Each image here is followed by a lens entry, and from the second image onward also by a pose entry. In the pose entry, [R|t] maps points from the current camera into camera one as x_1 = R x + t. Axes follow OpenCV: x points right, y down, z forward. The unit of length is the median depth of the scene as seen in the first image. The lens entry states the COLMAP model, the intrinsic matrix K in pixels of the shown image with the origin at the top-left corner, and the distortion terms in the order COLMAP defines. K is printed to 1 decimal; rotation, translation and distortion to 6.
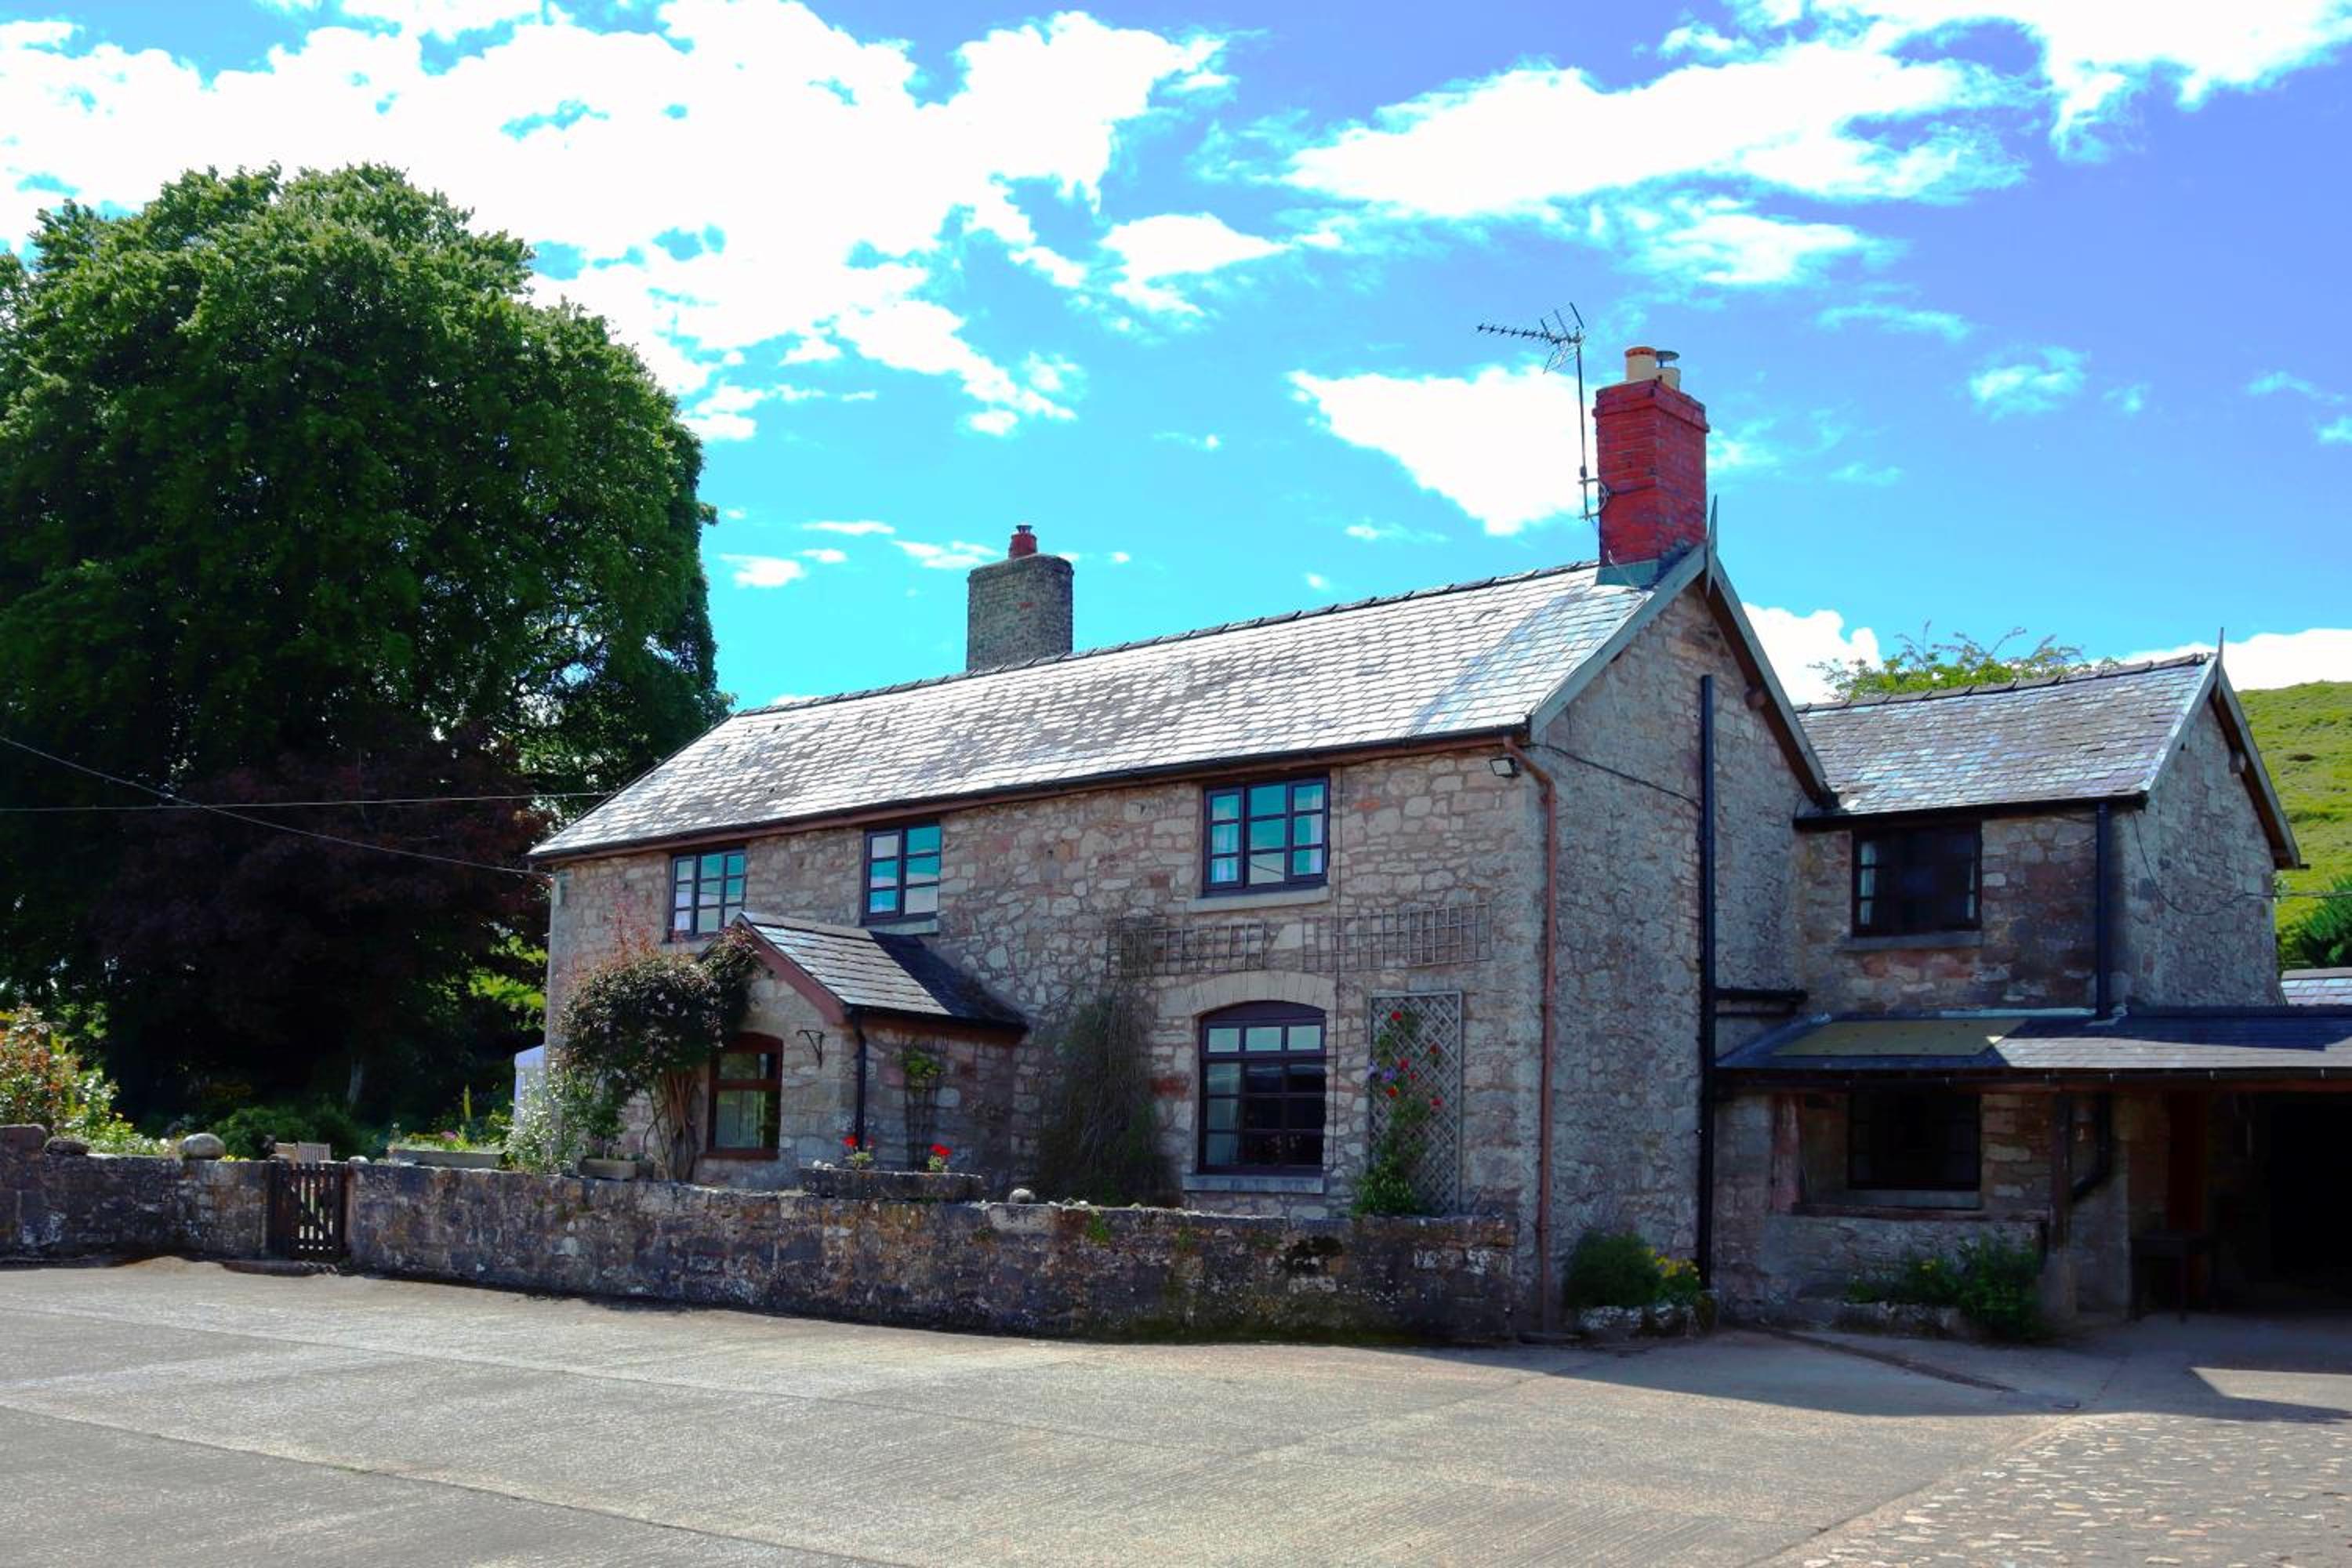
lens RADIAL K [[2311.2, 0, 1175.6], [0, 2311.2, 935.7], [0, 0, 1]] dist [-0.126457, -0.003035]
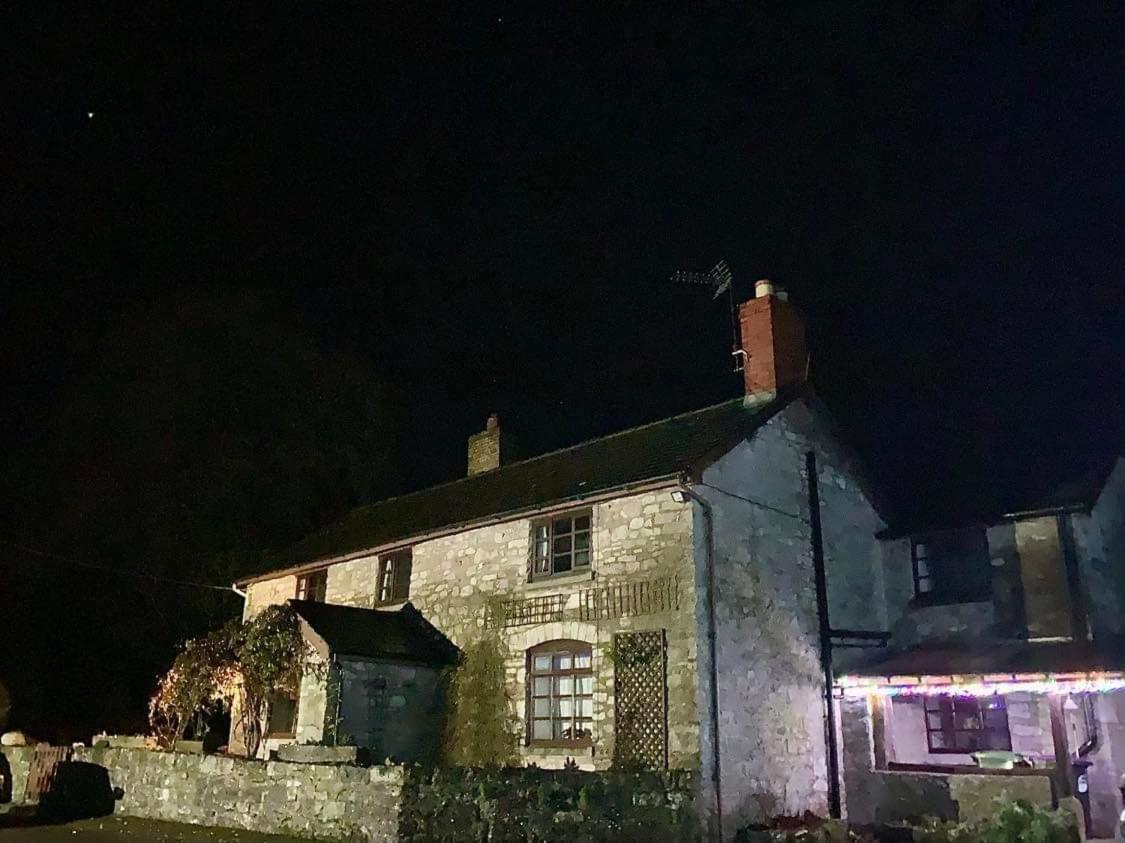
lens RADIAL K [[976.6, 0, 559.9], [0, 976.6, 399.4], [0, 0, 1]] dist [0.108970, -0.216368]
pose [[0.993624, -0.045334, -0.103233, 0.122792], [0.019679, 0.971281, -0.237119, 0.027859], [0.111018, 0.233576, 0.965980, 0.230675]]
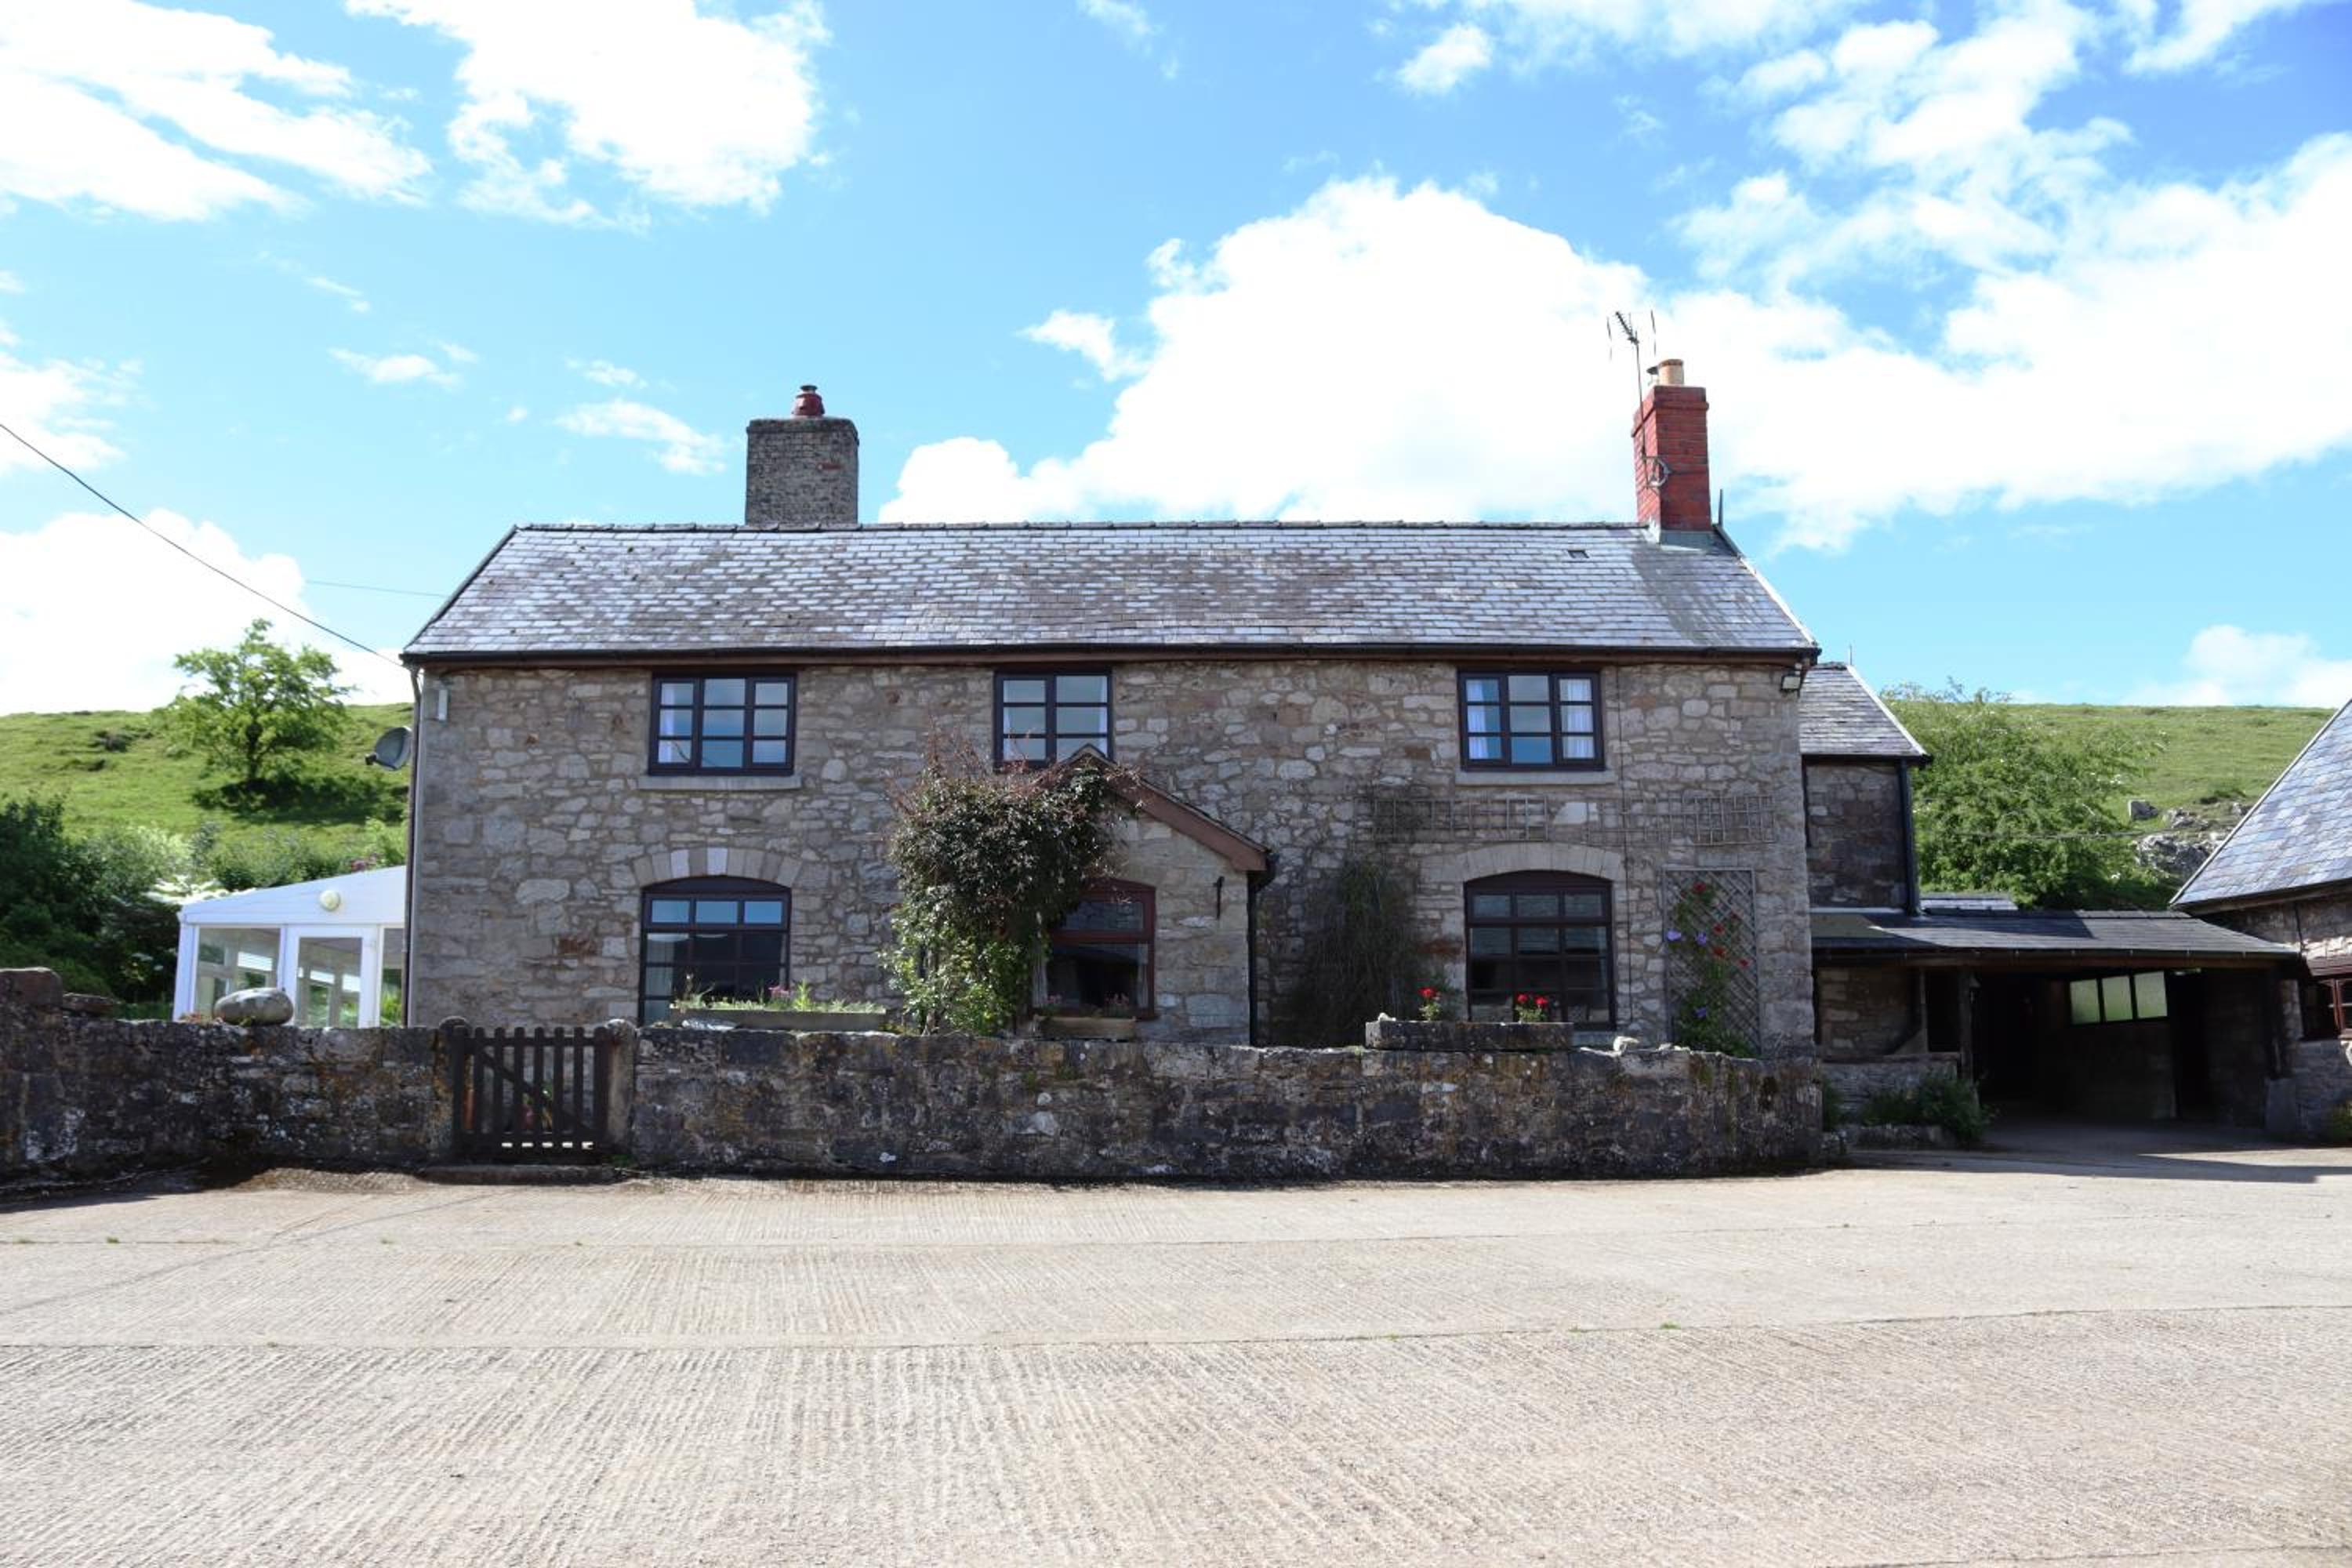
lens RADIAL K [[1893.6, 0, 1176.0], [0, 1893.6, 784.0], [0, 0, 1]] dist [-0.127328, 0.007708]
pose [[0.747637, 0.083801, 0.658799, -0.676402], [-0.047090, 0.996199, -0.073278, 0.060601], [-0.662436, 0.023762, 0.748742, 0.448459]]
